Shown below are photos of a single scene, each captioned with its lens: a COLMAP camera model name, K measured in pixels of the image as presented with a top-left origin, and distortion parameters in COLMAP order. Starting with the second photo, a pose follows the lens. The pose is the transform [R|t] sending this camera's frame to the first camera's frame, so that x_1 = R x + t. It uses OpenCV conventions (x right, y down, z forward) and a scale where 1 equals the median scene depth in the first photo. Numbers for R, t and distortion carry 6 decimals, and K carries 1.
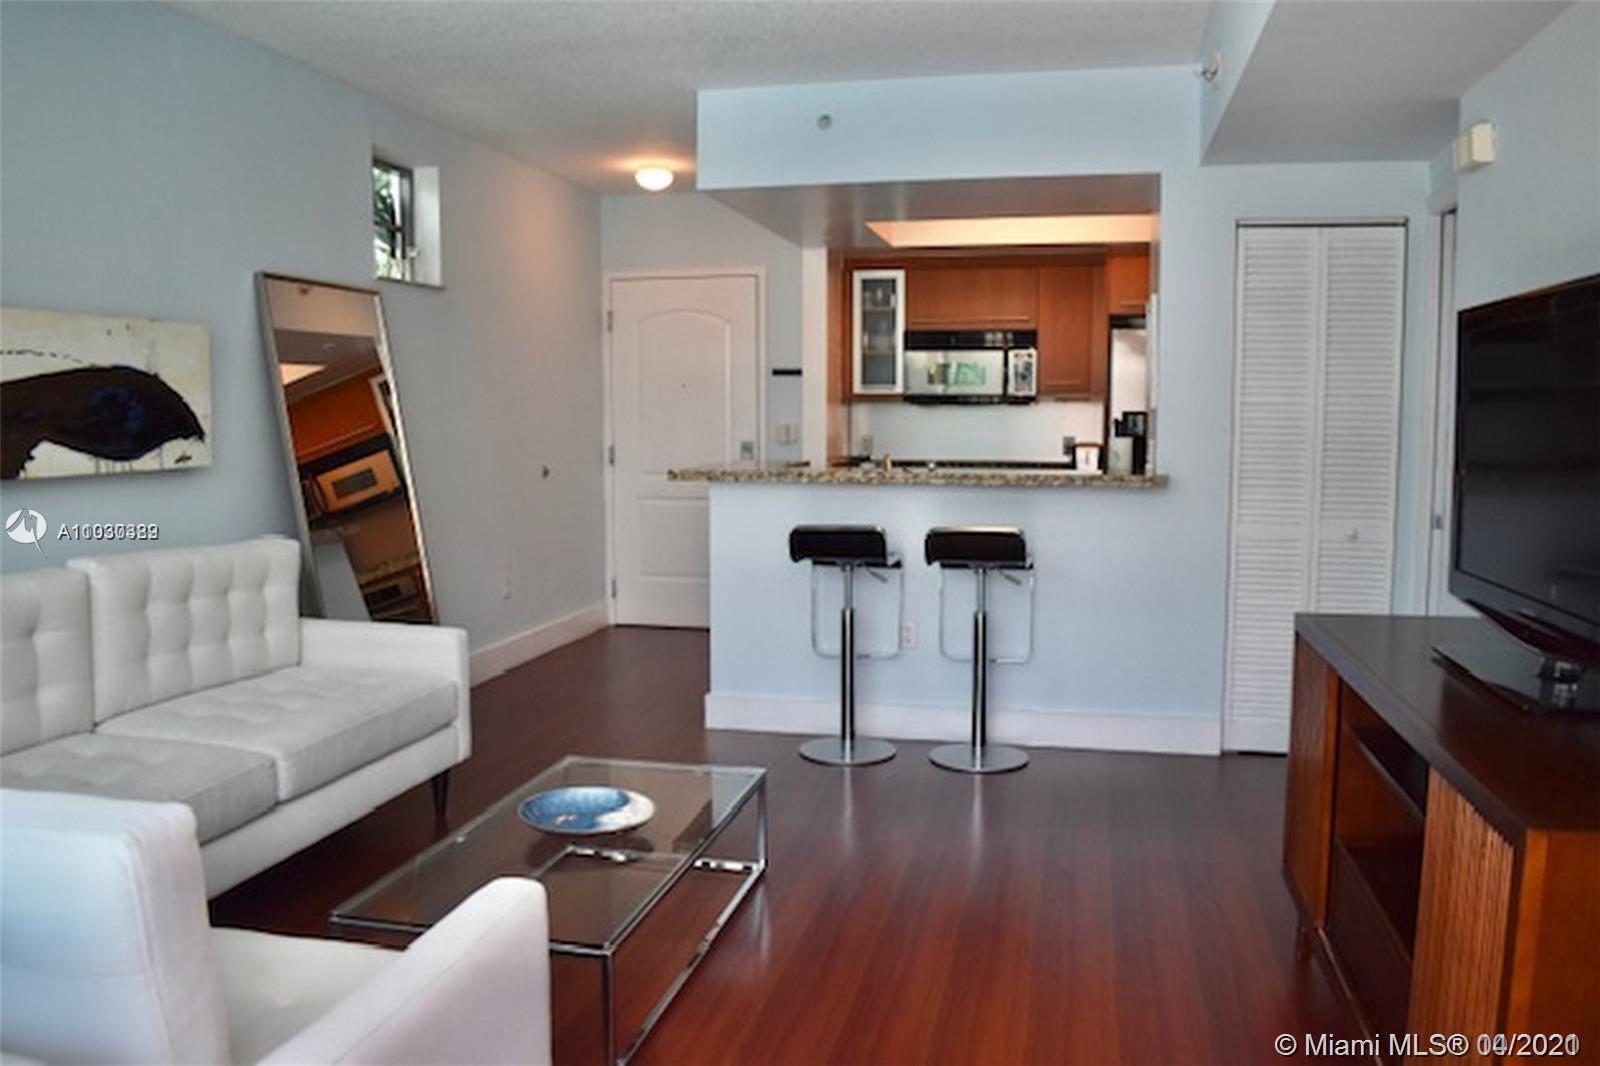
lens RADIAL K [[1269.1, 0, 801.2], [0, 1269.1, 536.9], [0, 0, 1]] dist [-0.000256, -0.000175]
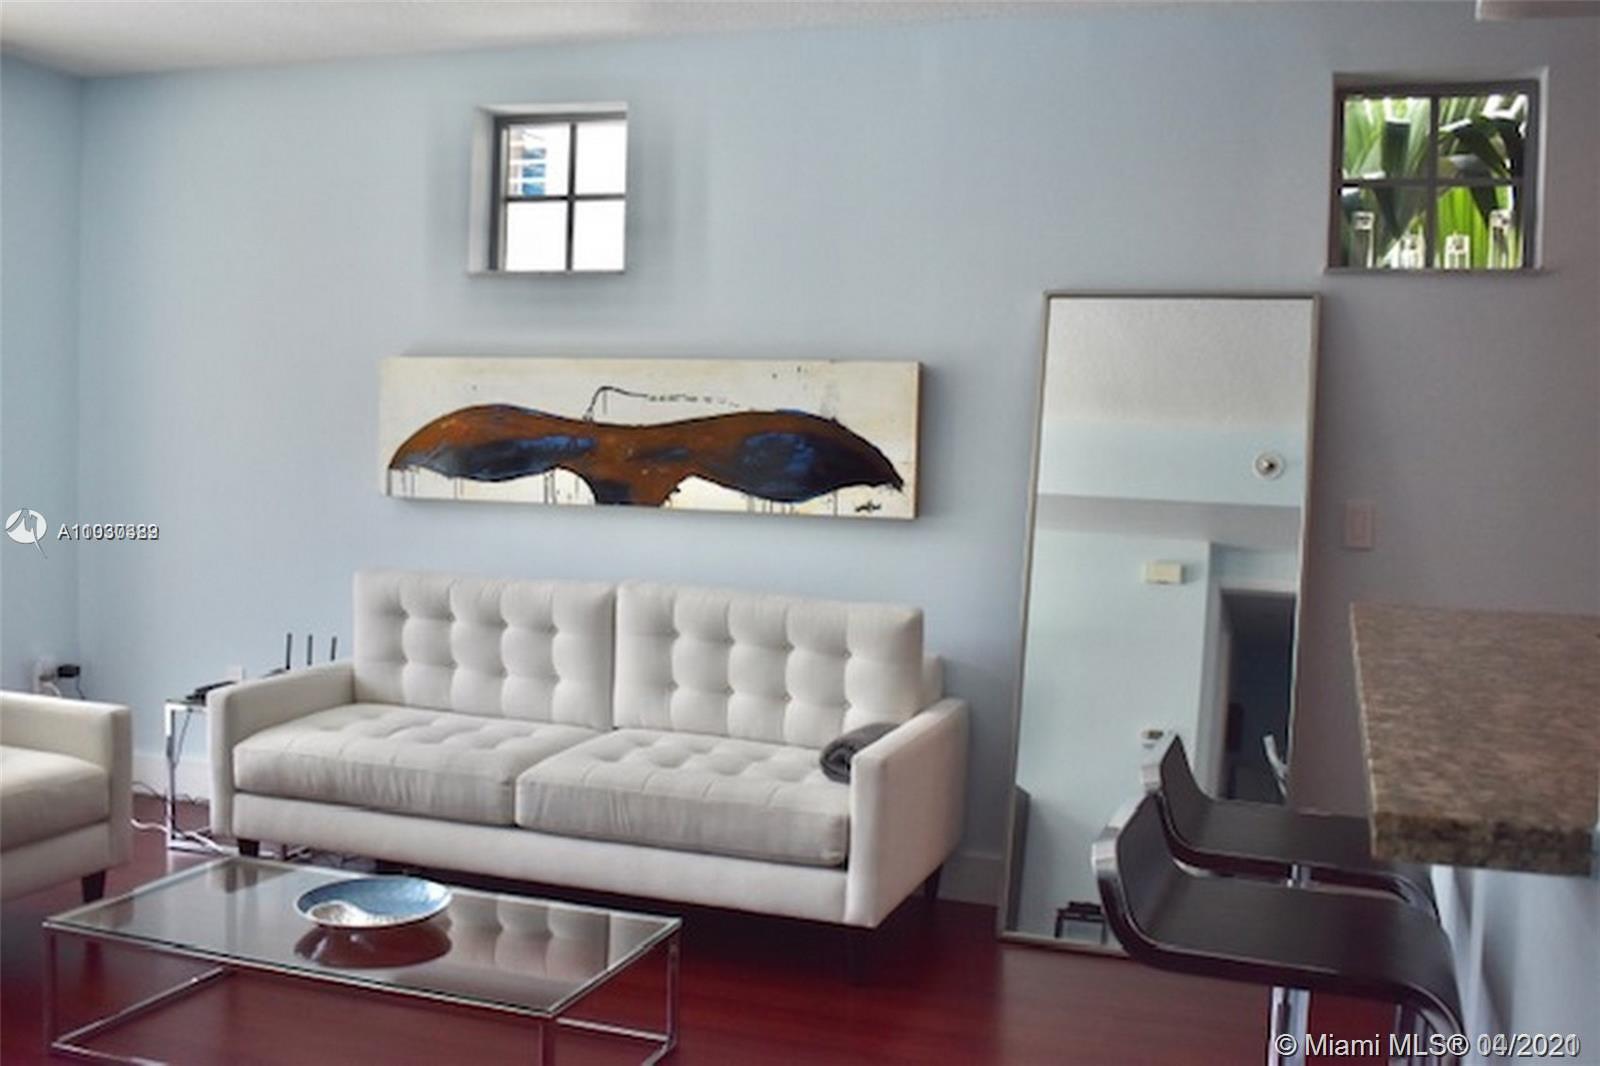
lens RADIAL K [[1540.8, 0, 804.0], [0, 1540.8, 529.1], [0, 0, 1]] dist [-0.003216, 0.000000]
pose [[-0.097609, 0.052109, -0.993860, 0.690544], [-0.131876, 0.989145, 0.064814, -0.120947], [0.986449, 0.137393, -0.089678, 1.132631]]
